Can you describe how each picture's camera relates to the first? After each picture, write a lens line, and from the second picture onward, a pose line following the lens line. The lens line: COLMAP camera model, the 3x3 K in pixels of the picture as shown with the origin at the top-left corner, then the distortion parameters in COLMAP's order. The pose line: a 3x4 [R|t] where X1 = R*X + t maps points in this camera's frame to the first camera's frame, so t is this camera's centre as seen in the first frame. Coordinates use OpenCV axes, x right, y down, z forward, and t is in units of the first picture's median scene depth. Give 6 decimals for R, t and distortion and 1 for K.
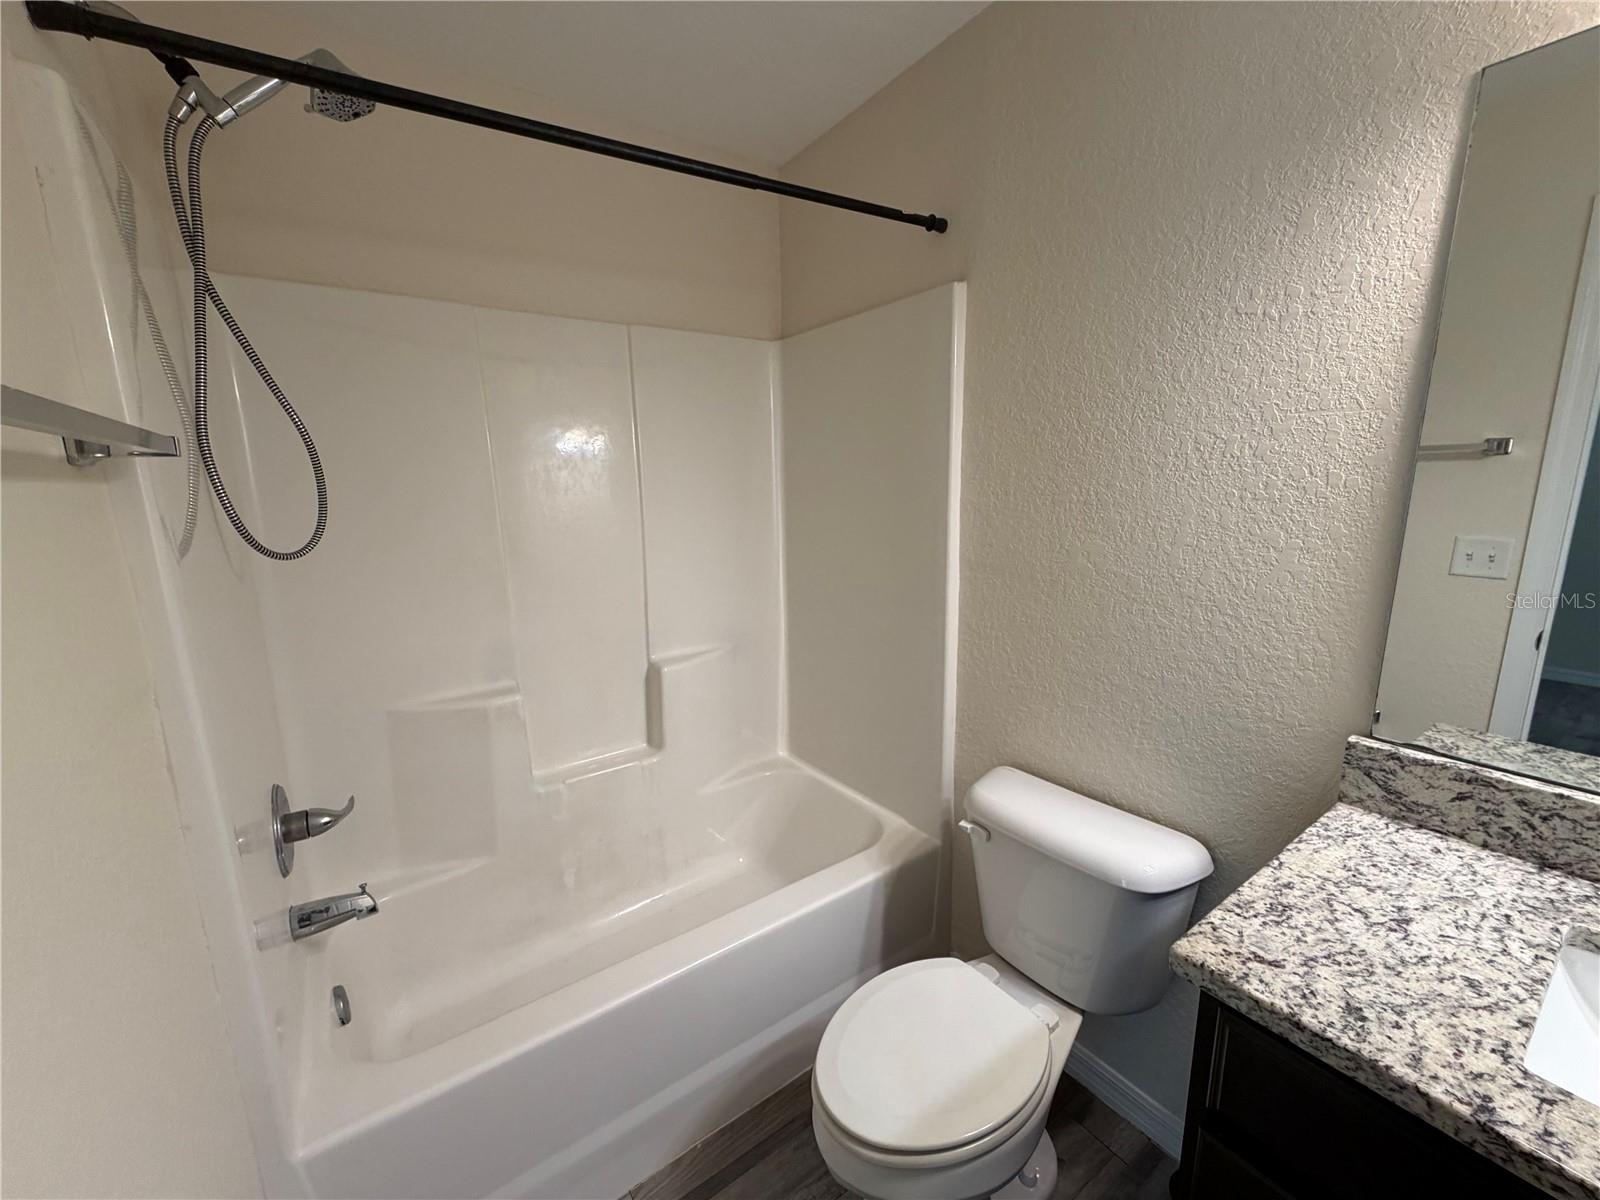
lens RADIAL K [[637.7, 0, 799.7], [0, 637.7, 601.6], [0, 0, 1]] dist [-0.002109, 0.000571]
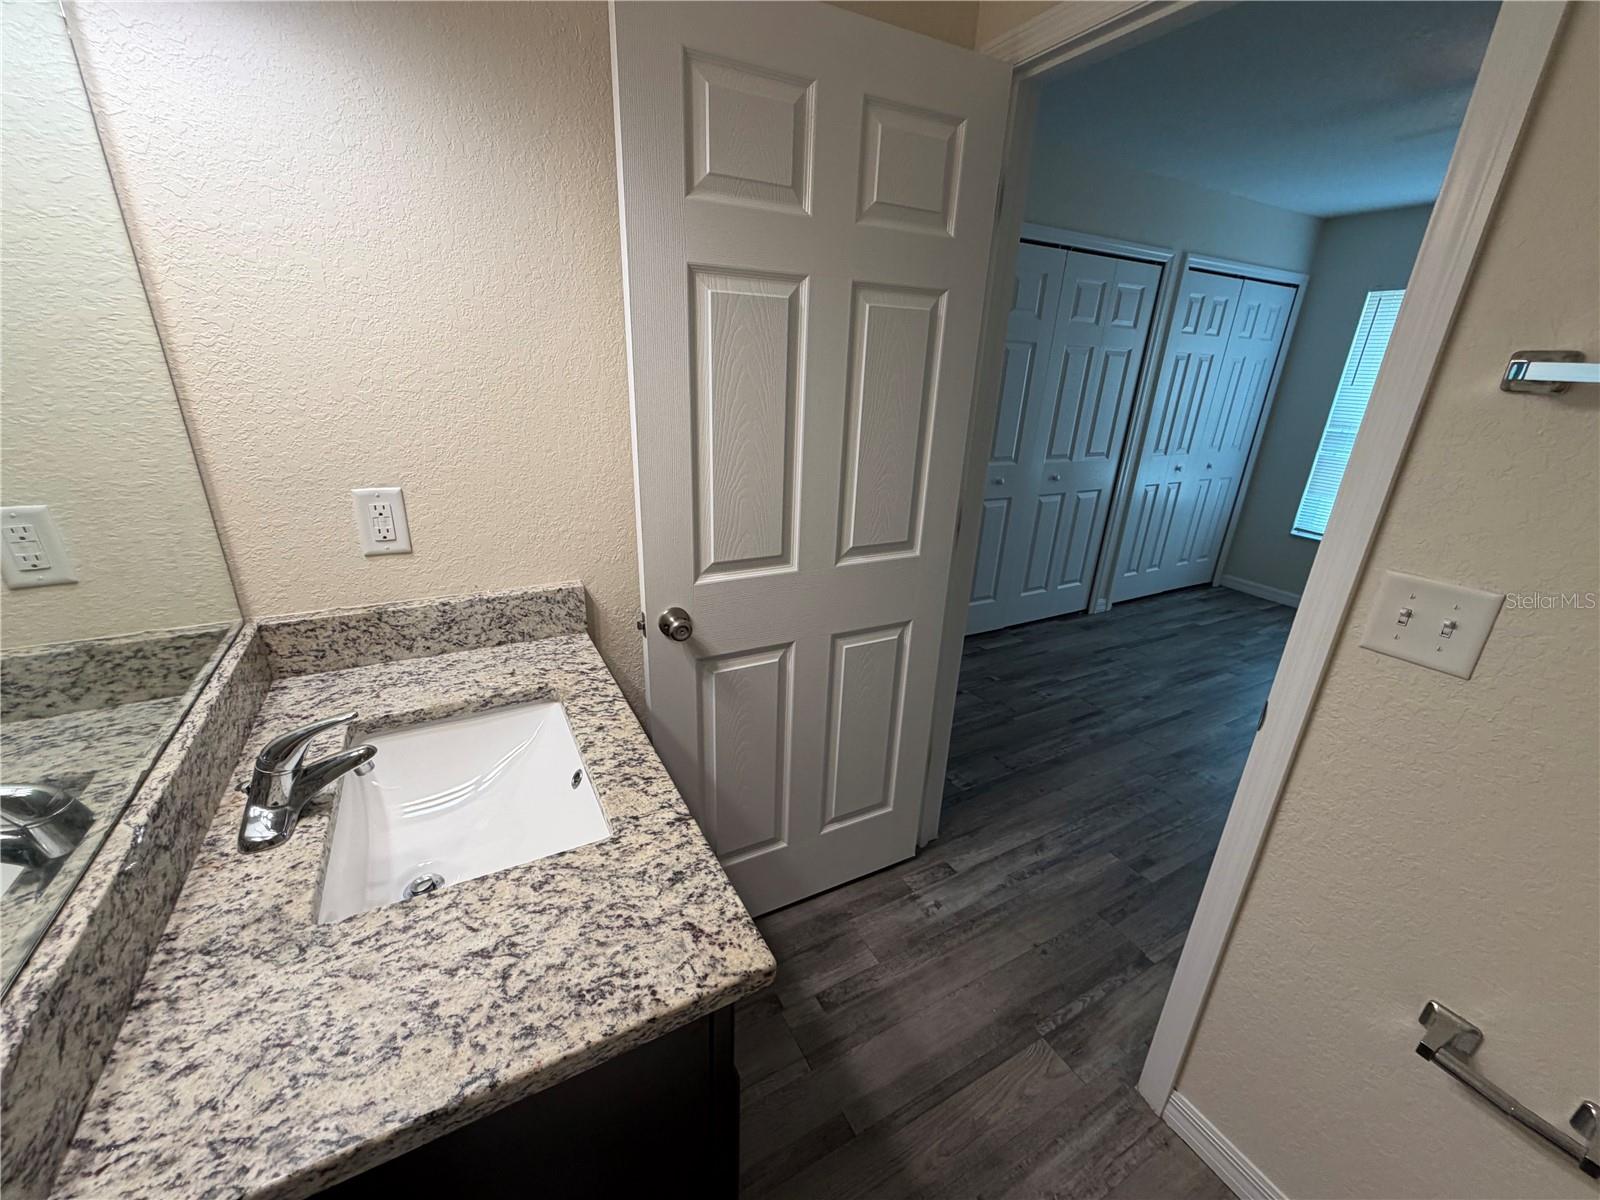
lens RADIAL K [[637.7, 0, 800.8], [0, 637.7, 600.9], [0, 0, 1]] dist [-0.002109, 0.000571]
pose [[-0.994913, -0.048291, 0.088413, 0.510189], [0.004484, 0.855522, 0.517747, -0.357177], [-0.100642, 0.515510, -0.850953, 1.539904]]
